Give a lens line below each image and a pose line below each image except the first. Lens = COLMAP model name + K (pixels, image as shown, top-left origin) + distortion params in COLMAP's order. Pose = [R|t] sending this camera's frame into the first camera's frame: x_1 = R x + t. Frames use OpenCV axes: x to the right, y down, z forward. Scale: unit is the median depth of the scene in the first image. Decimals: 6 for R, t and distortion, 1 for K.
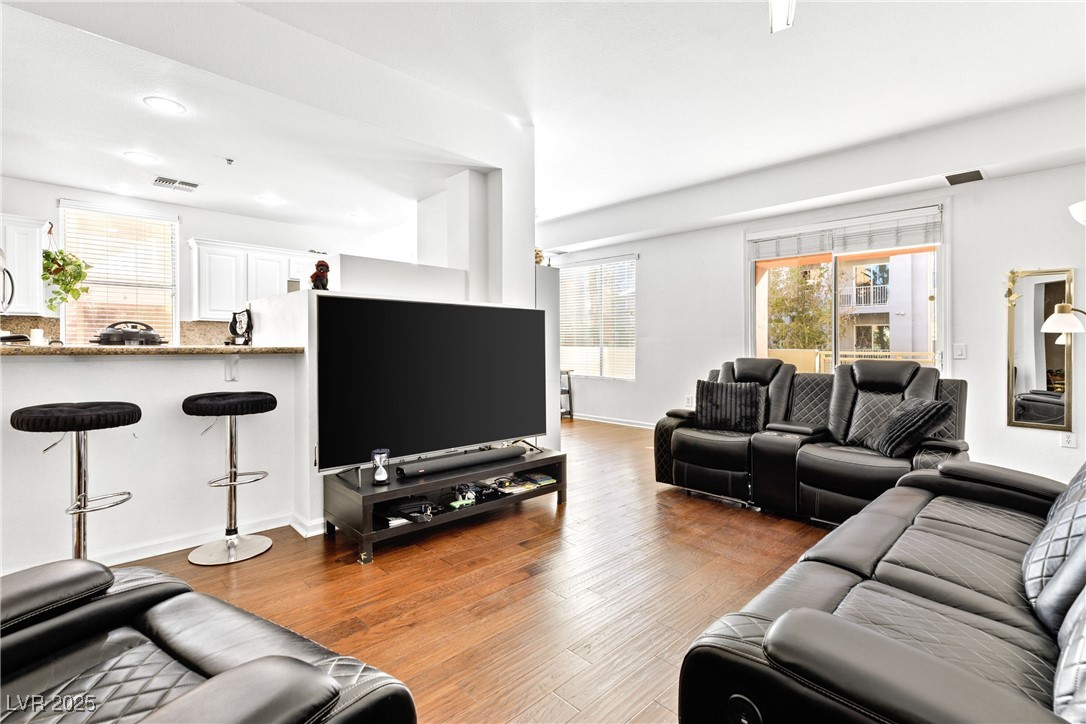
lens RADIAL K [[489.4, 0, 541.8], [0, 489.4, 350.0], [0, 0, 1]] dist [0.001615, -0.000200]
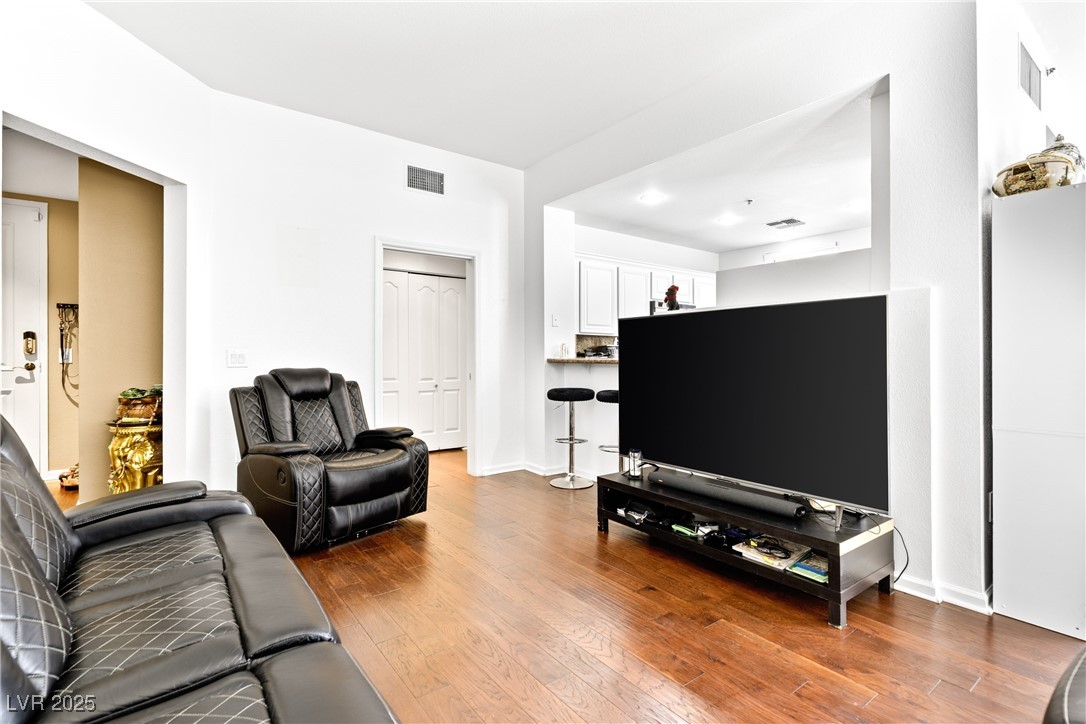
lens RADIAL K [[512.5, 0, 543.0], [0, 512.5, 362.0], [0, 0, 1]] dist [-0.001106, -0.000114]
pose [[-0.126726, 0.008798, -0.991899, 0.979630], [-0.004457, 0.999946, 0.009438, -0.011200], [0.991928, 0.005617, -0.126680, 1.033040]]
